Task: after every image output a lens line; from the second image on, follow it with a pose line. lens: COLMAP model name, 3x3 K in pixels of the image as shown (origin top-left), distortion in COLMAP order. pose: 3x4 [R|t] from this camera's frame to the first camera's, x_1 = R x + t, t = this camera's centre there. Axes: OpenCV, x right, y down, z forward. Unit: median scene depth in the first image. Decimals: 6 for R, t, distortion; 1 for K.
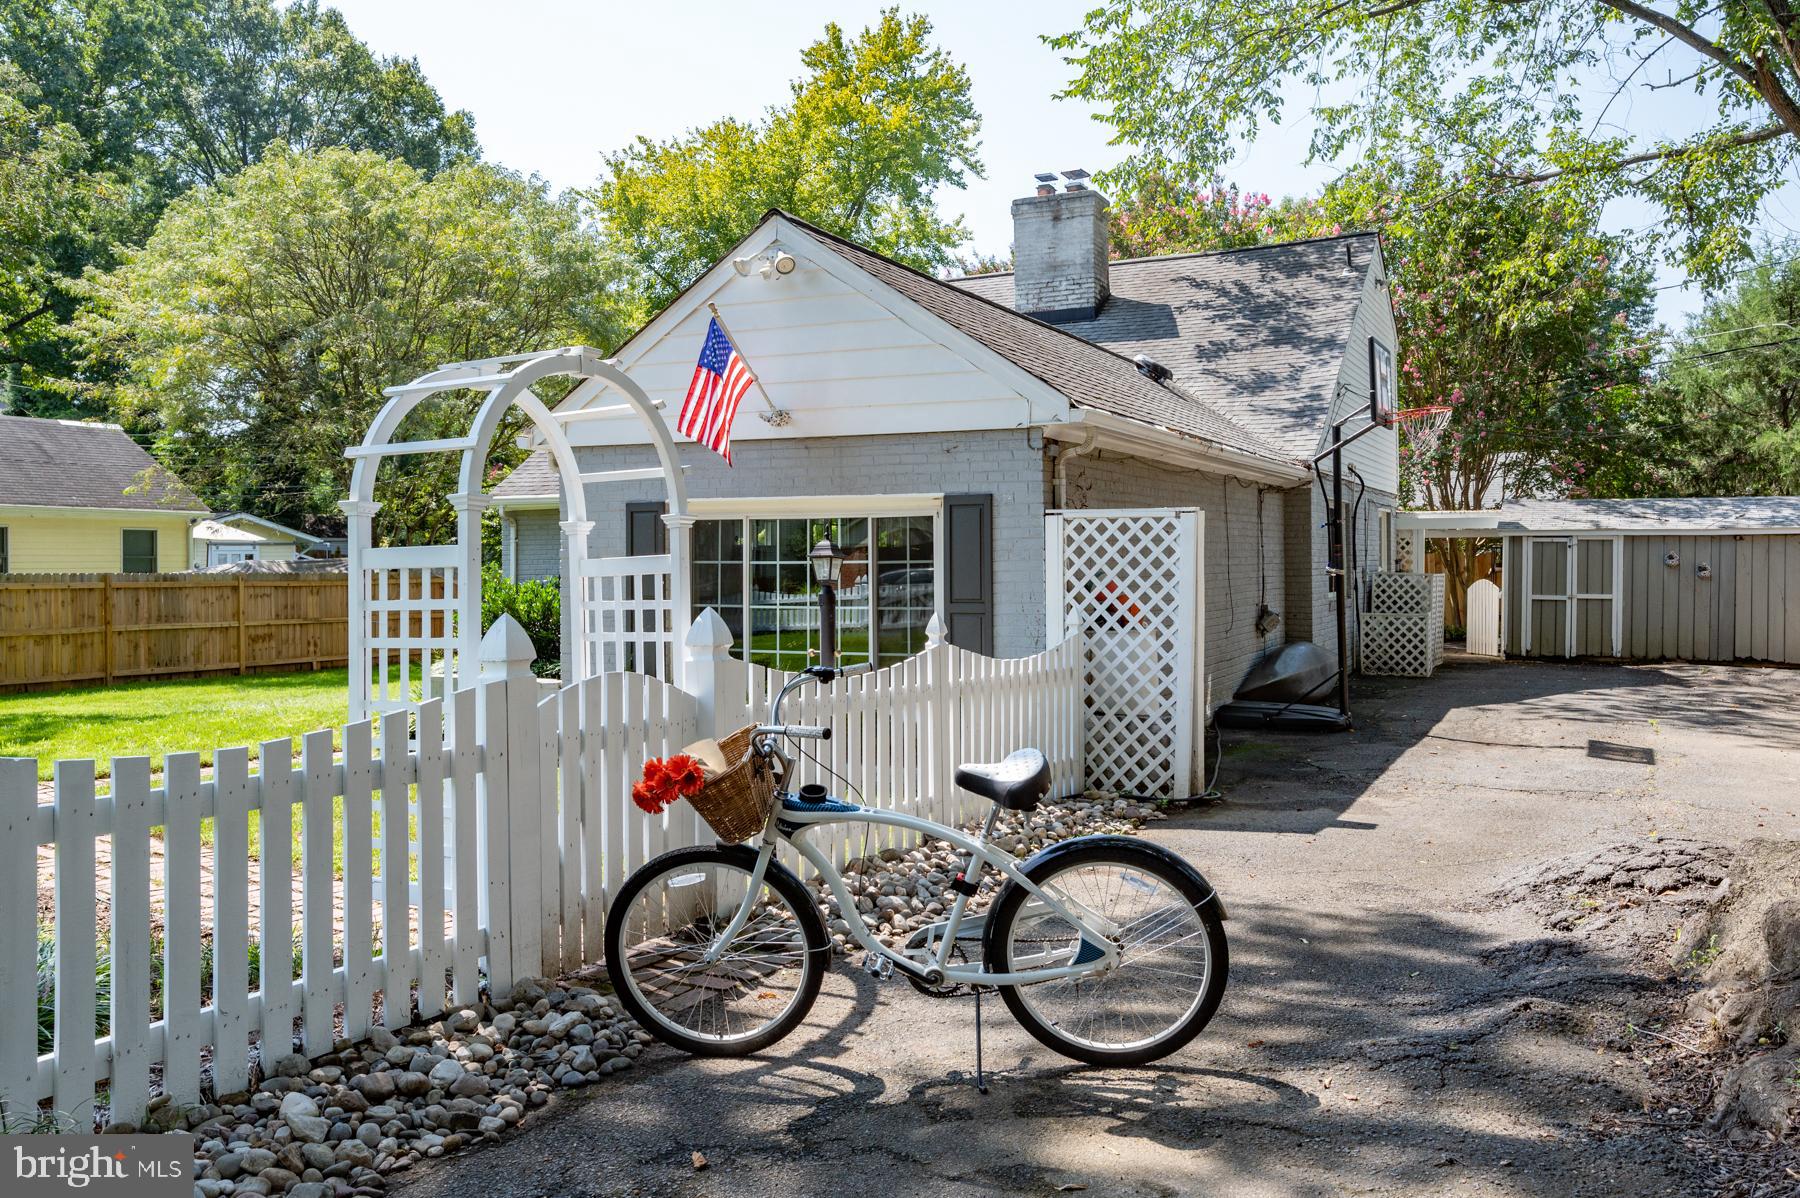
lens RADIAL K [[1454.7, 0, 921.5], [0, 1454.7, 575.2], [0, 0, 1]] dist [-0.000182, -0.000654]
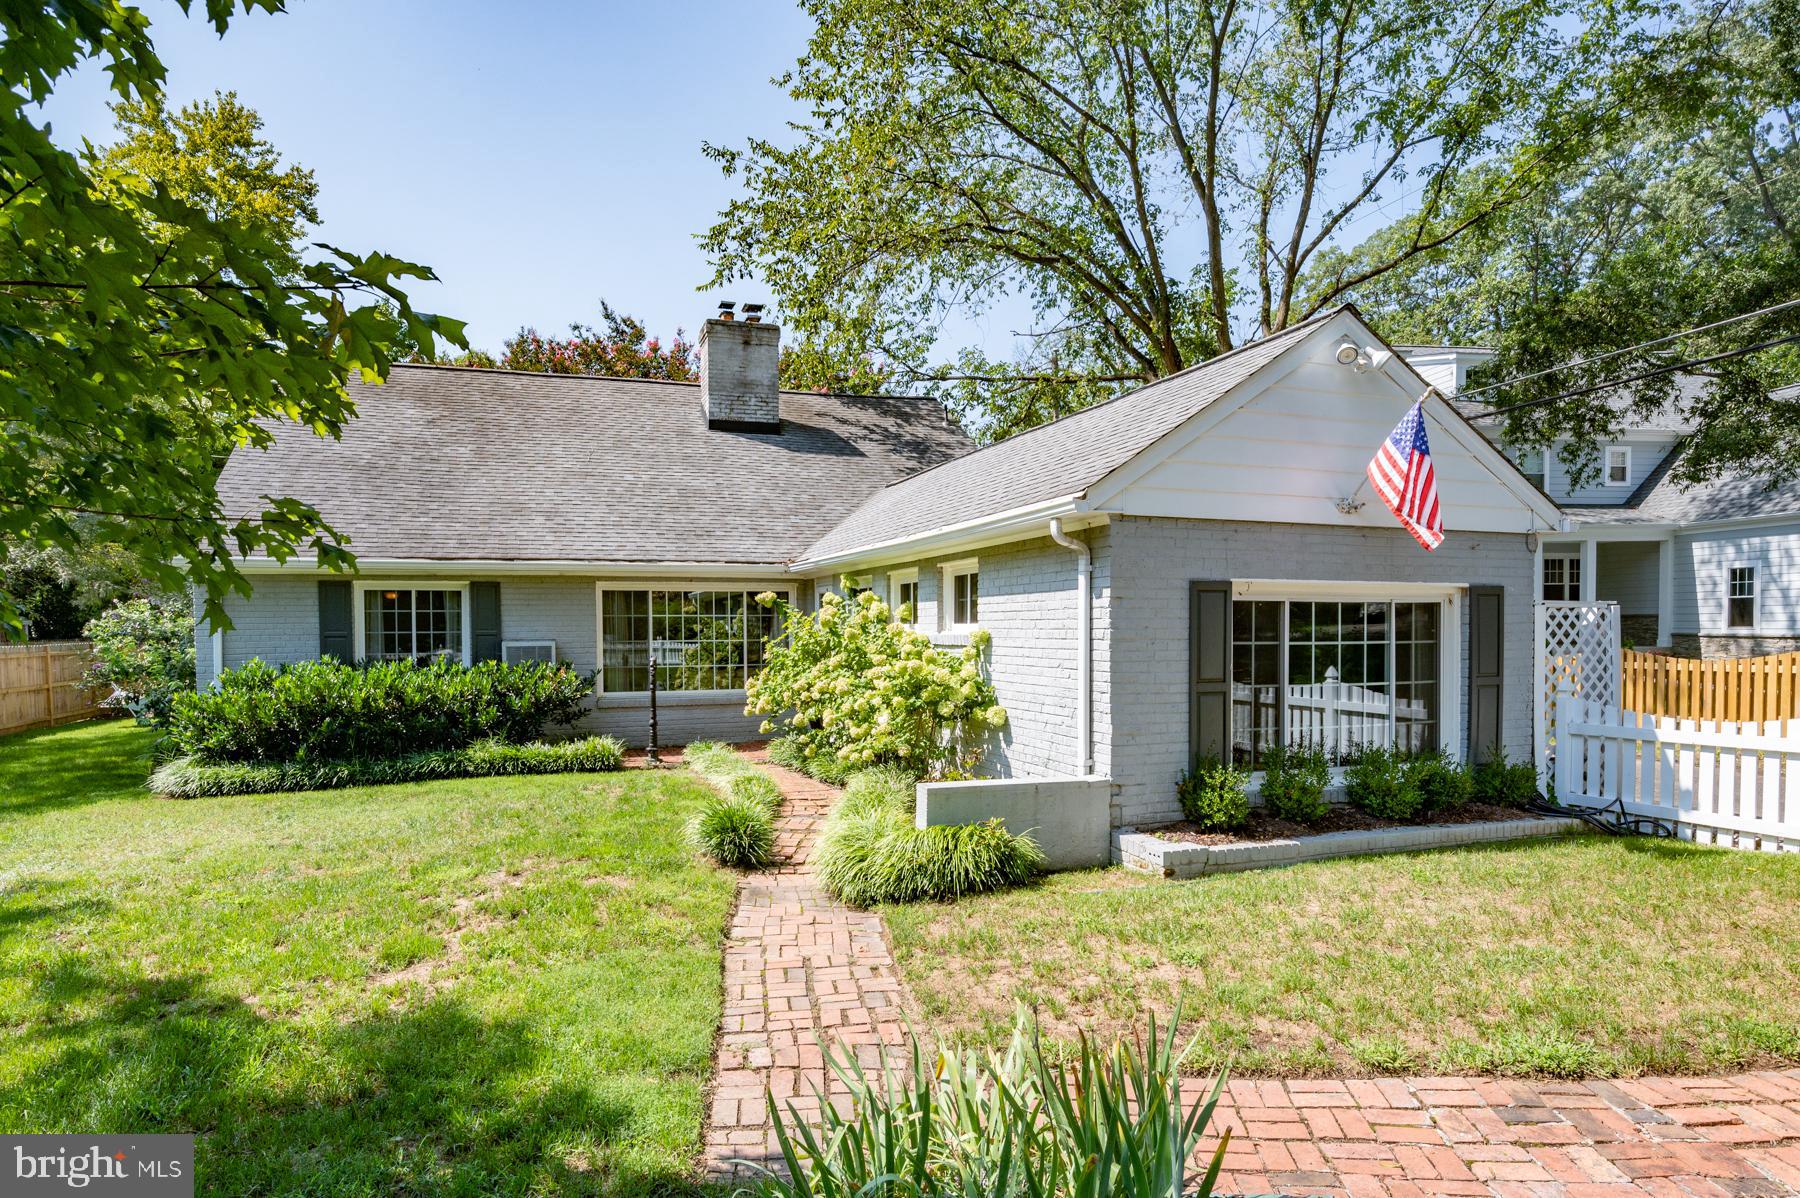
lens RADIAL K [[1007.0, 0, 894.3], [0, 1007.0, 670.5], [0, 0, 1]] dist [-0.006335, -0.001596]
pose [[0.712759, -0.029652, 0.700782, -0.455864], [0.007593, 0.999374, 0.034564, -0.009379], [-0.701368, -0.019315, 0.712537, 0.382780]]
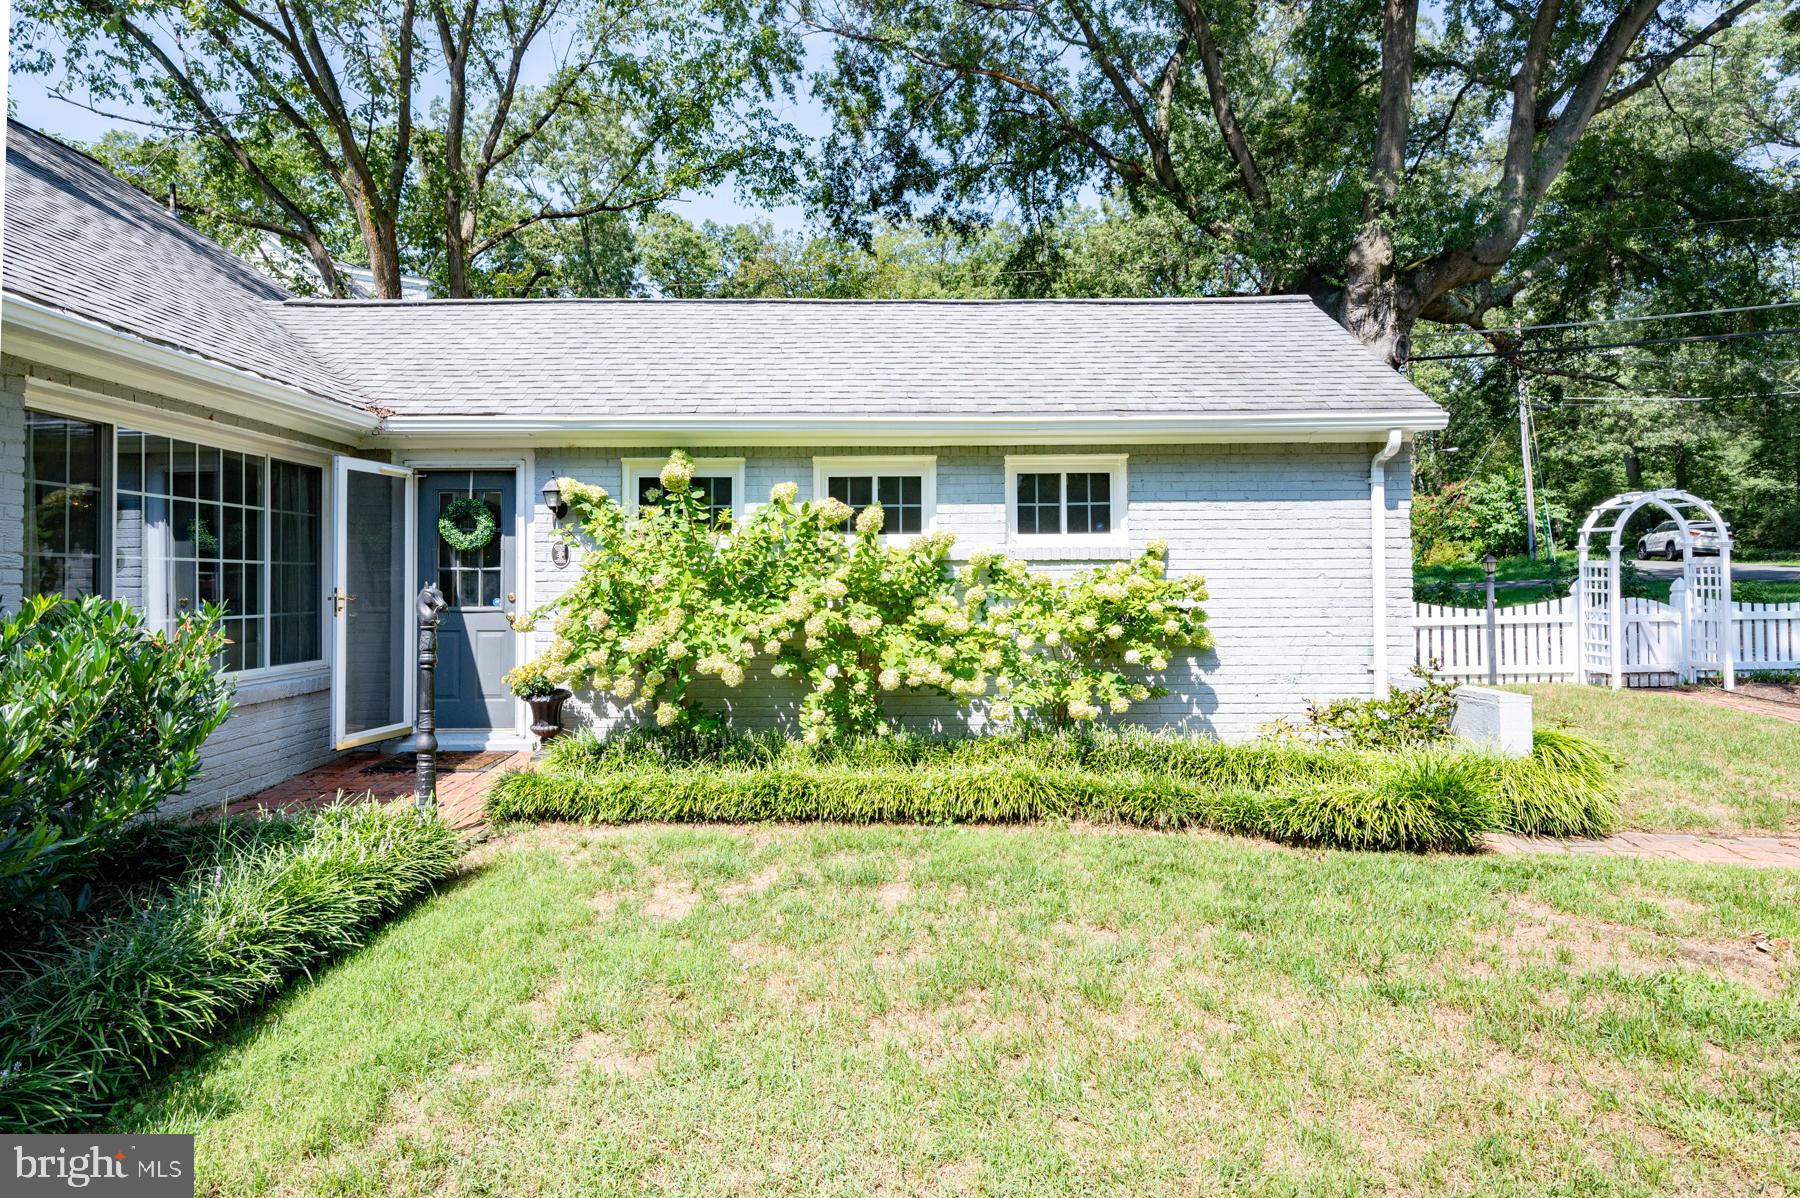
lens RADIAL K [[1013.1, 0, 897.9], [0, 1013.1, 556.6], [0, 0, 1]] dist [-0.033296, 0.000014]
pose [[-0.395689, 0.027796, 0.917964, -0.422952], [0.014488, 0.999606, -0.024023, 0.002315], [-0.918270, 0.003794, -0.395936, 0.927299]]
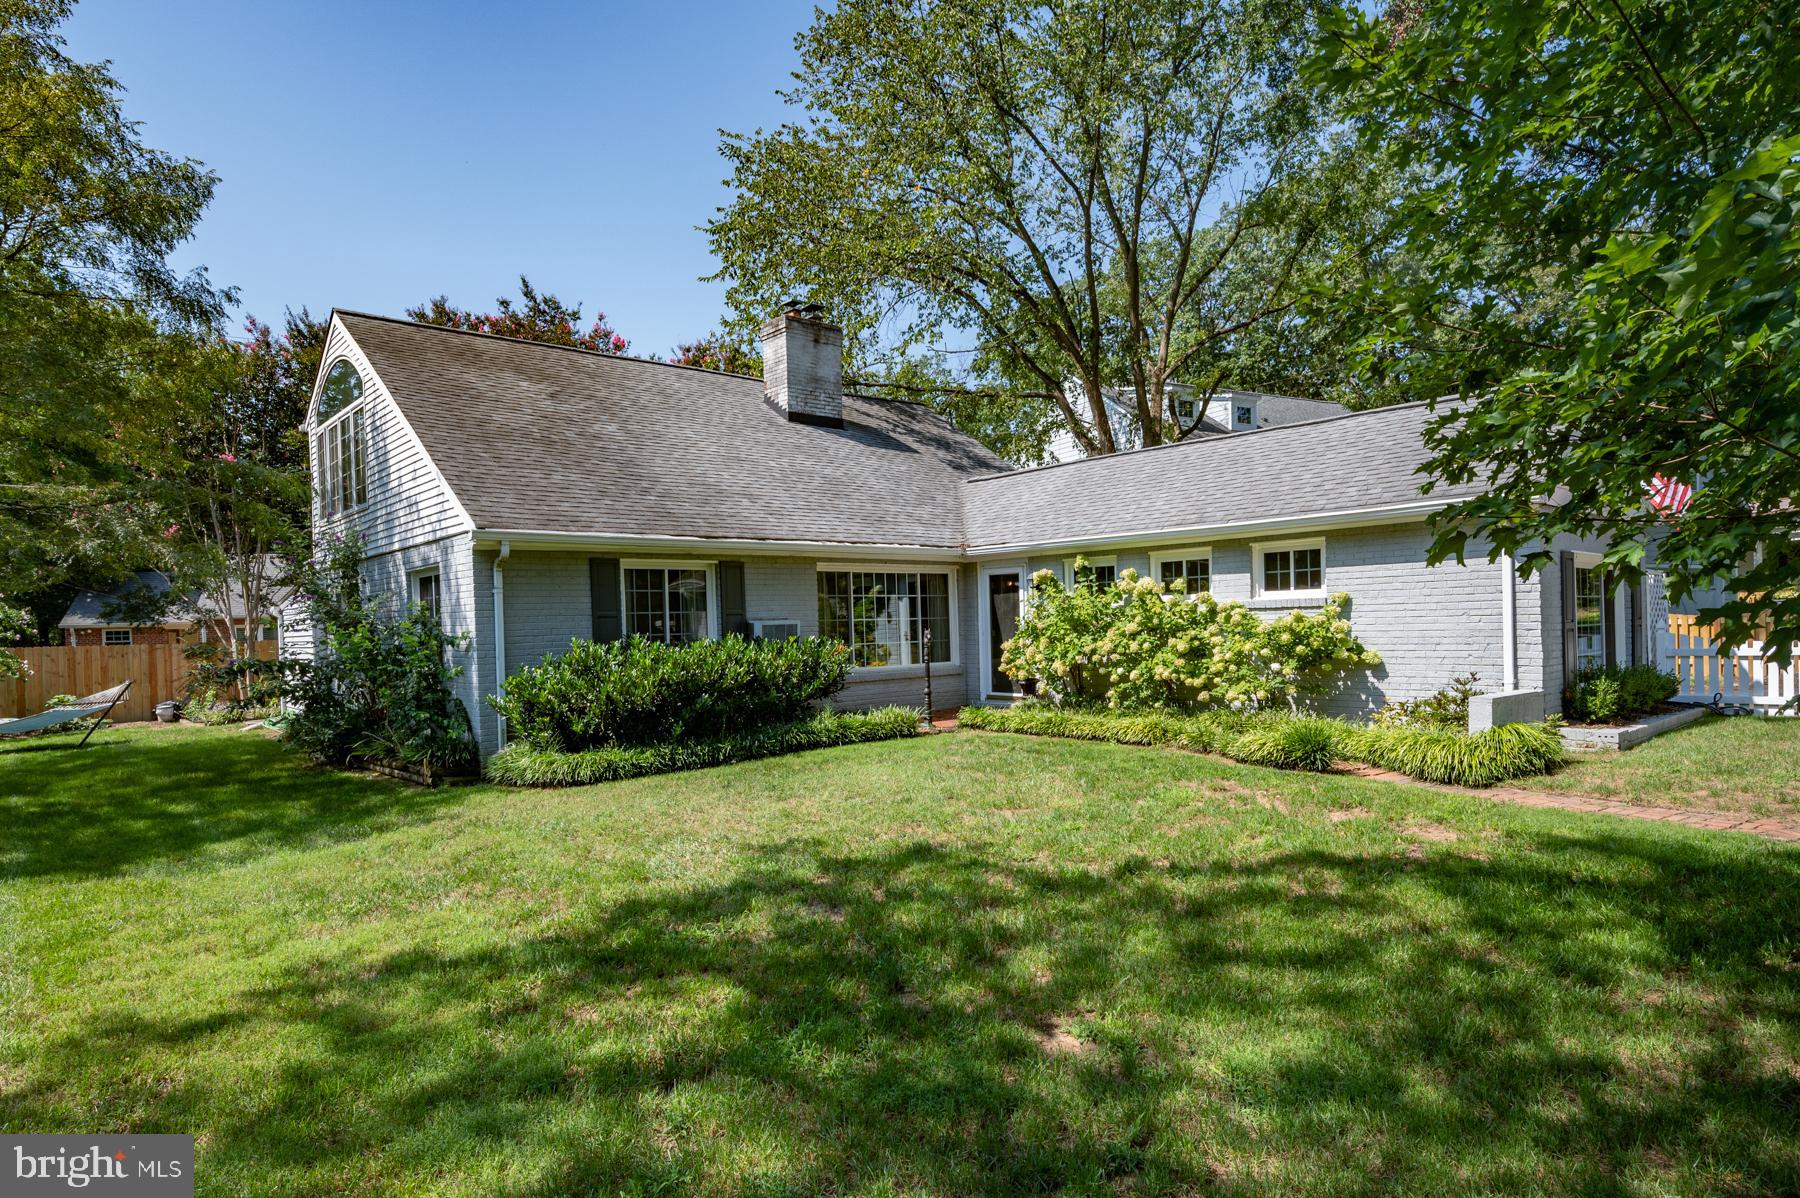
lens RADIAL K [[973.8, 0, 929.5], [0, 973.8, 647.2], [0, 0, 1]] dist [-0.000078, -0.000314]
pose [[0.395847, -0.030720, 0.917803, -0.726517], [0.031619, 0.999304, 0.019810, 0.001243], [-0.917772, 0.021178, 0.396542, 0.676601]]
